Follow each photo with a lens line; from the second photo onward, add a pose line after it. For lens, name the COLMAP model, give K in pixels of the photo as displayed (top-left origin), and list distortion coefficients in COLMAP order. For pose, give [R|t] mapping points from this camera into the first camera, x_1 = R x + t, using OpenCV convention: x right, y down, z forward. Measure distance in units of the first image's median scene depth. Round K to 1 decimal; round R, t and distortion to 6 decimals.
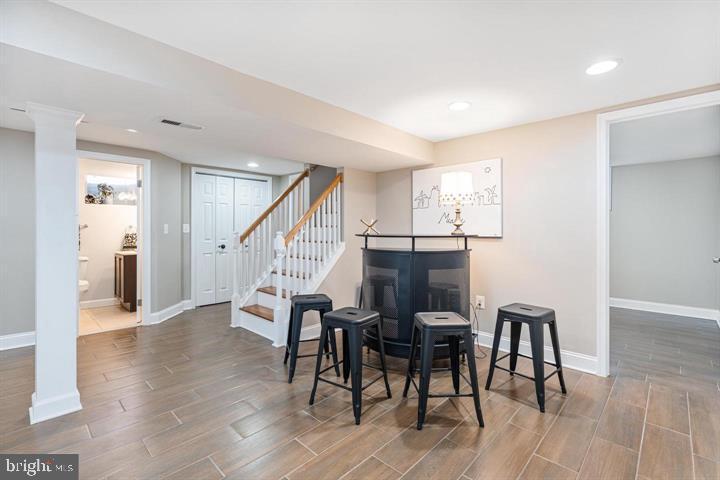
lens RADIAL K [[328.9, 0, 361.4], [0, 328.9, 234.9], [0, 0, 1]] dist [-0.002840, -0.000318]
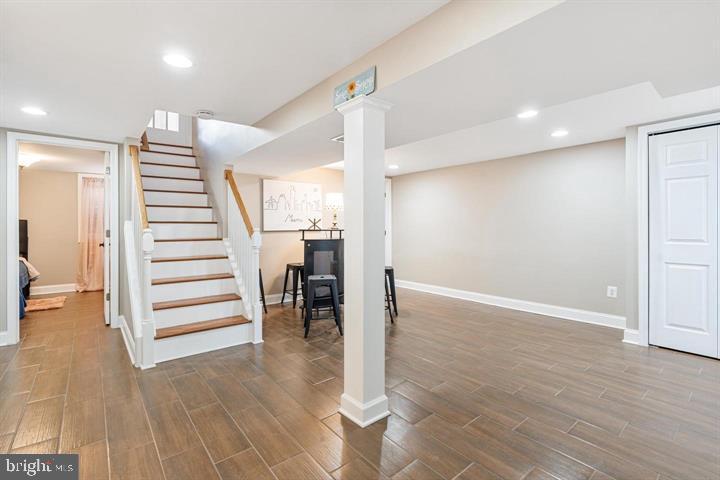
lens RADIAL K [[328.9, 0, 363.2], [0, 328.9, 232.7], [0, 0, 1]] dist [-0.002840, -0.000318]
pose [[0.125756, -0.014285, 0.991958, -1.216150], [0.017385, 0.999775, 0.012194, -0.000461], [-0.991909, 0.015711, 0.125976, 0.562999]]
